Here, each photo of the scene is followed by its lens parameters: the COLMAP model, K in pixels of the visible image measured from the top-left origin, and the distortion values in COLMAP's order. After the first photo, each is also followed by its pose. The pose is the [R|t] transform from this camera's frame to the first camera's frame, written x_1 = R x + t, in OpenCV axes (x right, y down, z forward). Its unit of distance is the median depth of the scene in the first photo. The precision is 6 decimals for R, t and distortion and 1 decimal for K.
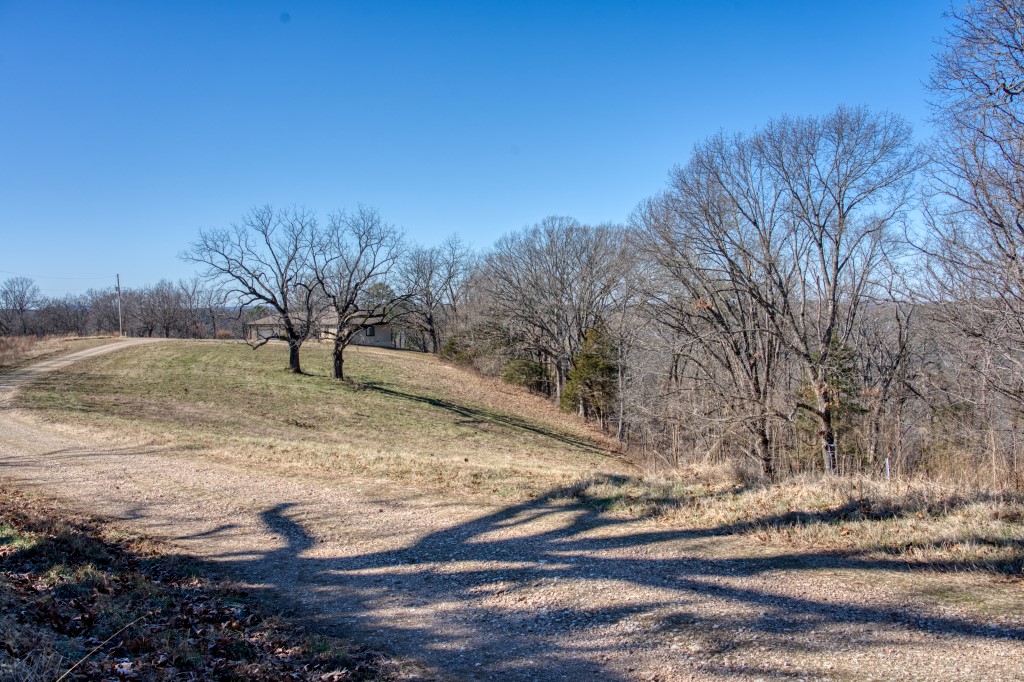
lens RADIAL K [[914.8, 0, 512.1], [0, 914.8, 361.9], [0, 0, 1]] dist [-0.049748, 0.095340]
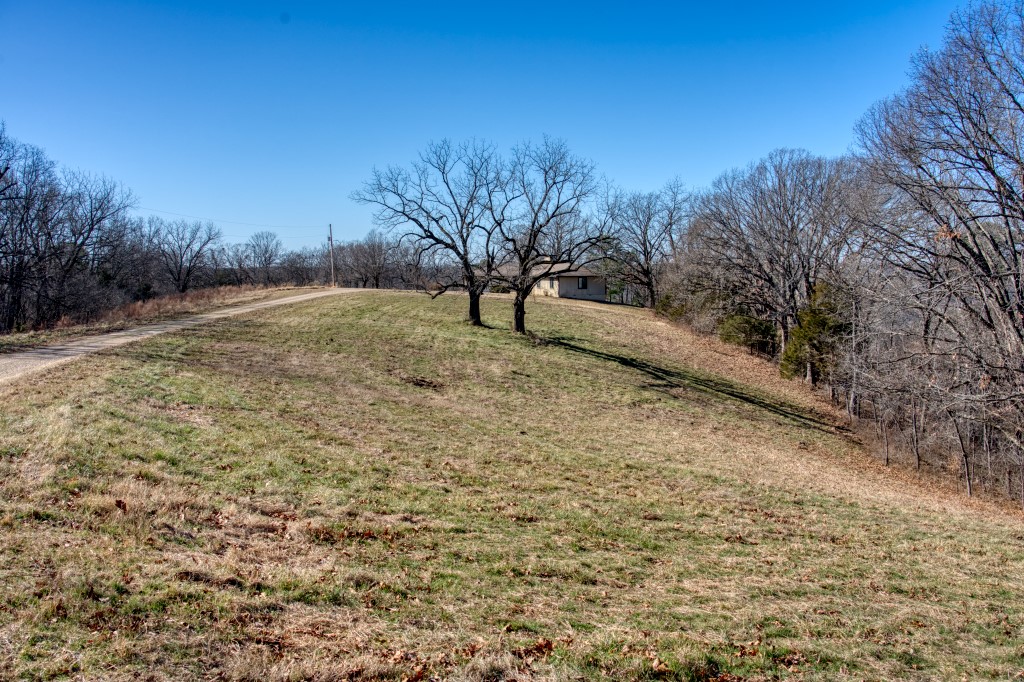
lens RADIAL K [[914.8, 0, 512.1], [0, 914.8, 361.9], [0, 0, 1]] dist [-0.049748, 0.095340]
pose [[0.964116, 0.028936, -0.263900, 0.040332], [-0.016834, 0.998705, 0.048006, 0.004325], [0.264947, -0.041841, 0.963355, 0.128901]]
